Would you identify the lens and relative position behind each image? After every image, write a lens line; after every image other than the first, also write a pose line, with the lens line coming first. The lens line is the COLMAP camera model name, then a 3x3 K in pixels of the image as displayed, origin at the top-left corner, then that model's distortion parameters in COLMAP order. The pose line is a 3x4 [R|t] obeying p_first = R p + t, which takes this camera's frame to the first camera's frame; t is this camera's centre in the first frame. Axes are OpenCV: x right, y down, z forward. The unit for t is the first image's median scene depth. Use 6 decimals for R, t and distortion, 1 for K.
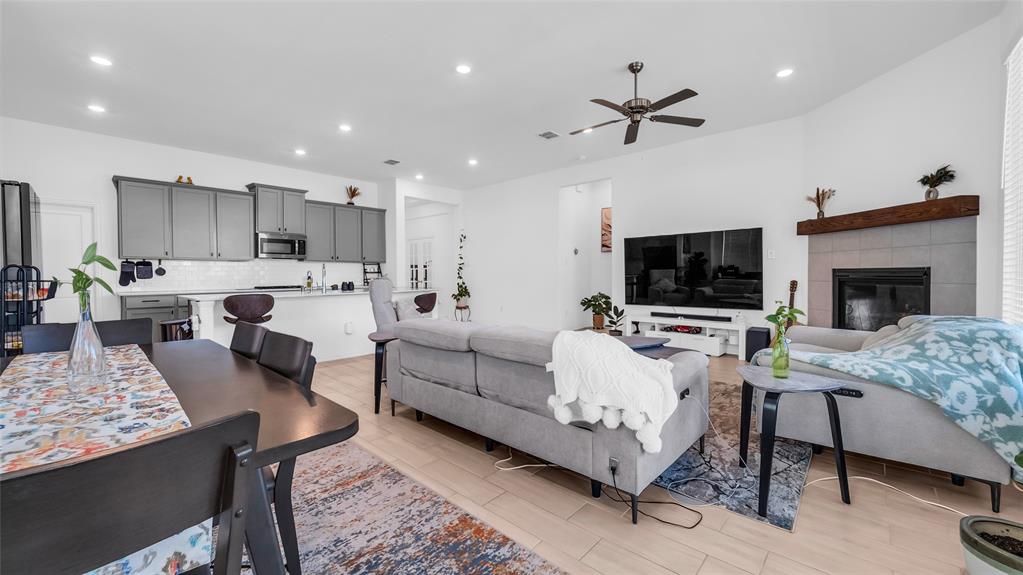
lens RADIAL K [[402.1, 0, 511.8], [0, 402.1, 281.4], [0, 0, 1]] dist [-0.008430, -0.000155]
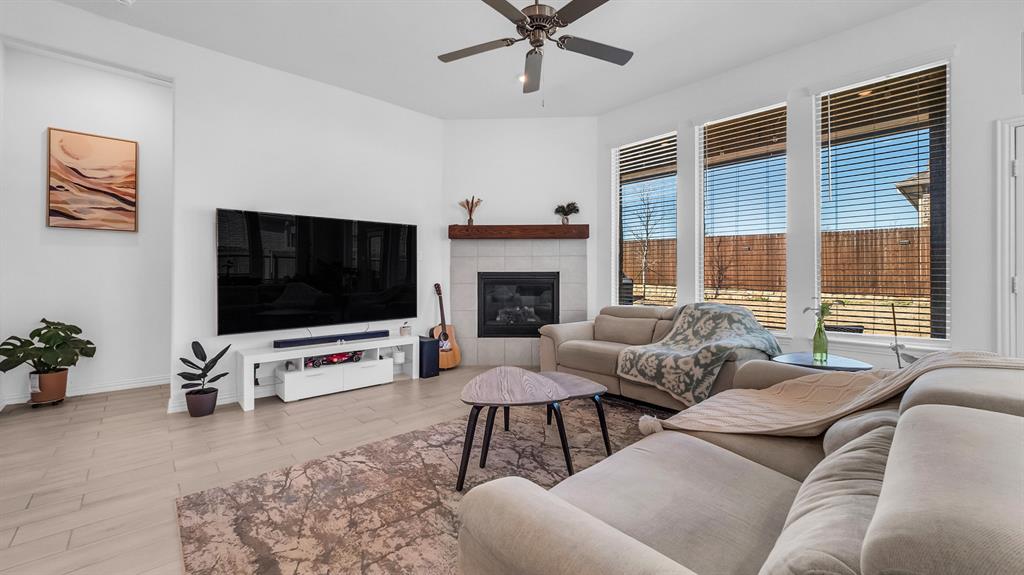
lens RADIAL K [[402.5, 0, 503.1], [0, 402.5, 277.8], [0, 0, 1]] dist [-0.008430, -0.000155]
pose [[0.087359, -0.003360, 0.996171, -0.221340], [0.018603, 0.999825, 0.001741, -0.012671], [-0.996003, 0.018379, 0.087406, 0.635460]]
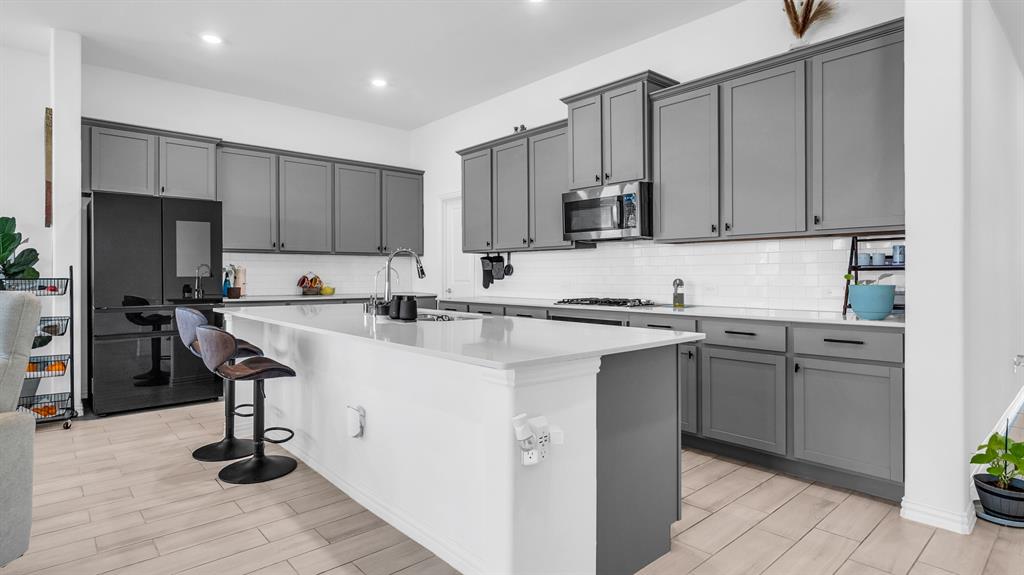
lens RADIAL K [[523.3, 0, 509.1], [0, 523.3, 276.2], [0, 0, 1]] dist [-0.005544, -0.002137]
pose [[-0.103356, 0.007144, -0.994619, 0.045492], [-0.018570, 0.999786, 0.009111, -0.021689], [0.994471, 0.019412, -0.103201, 1.090338]]
